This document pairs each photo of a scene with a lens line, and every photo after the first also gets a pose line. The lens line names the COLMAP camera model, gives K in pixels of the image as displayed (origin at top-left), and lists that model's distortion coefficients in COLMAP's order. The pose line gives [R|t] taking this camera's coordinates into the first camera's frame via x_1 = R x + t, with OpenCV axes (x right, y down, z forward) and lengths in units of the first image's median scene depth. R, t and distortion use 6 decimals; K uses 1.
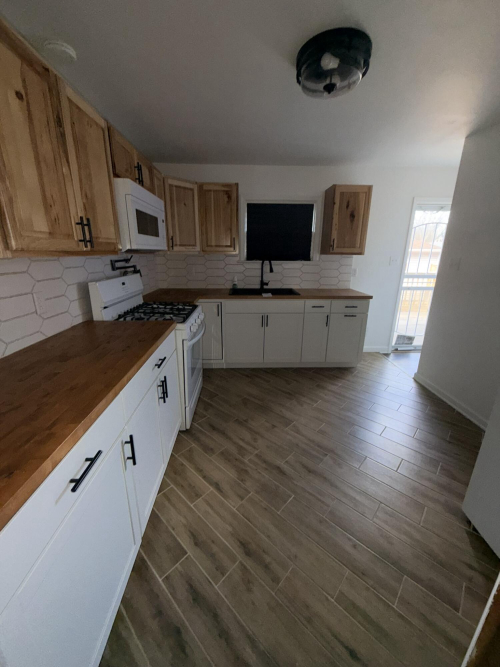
lens RADIAL K [[266.3, 0, 250.6], [0, 266.3, 332.0], [0, 0, 1]] dist [0.000752, 0.000004]
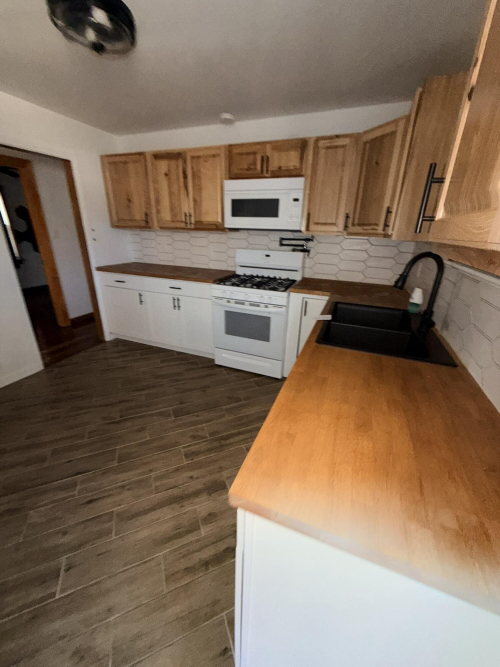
lens RADIAL K [[266.3, 0, 251.4], [0, 266.3, 333.4], [0, 0, 1]] dist [0.000752, 0.000004]
pose [[-0.402539, 0.320327, -0.857527, 0.841102], [-0.294156, 0.841828, 0.452545, -0.451505], [0.866853, 0.434414, -0.244642, 1.489309]]
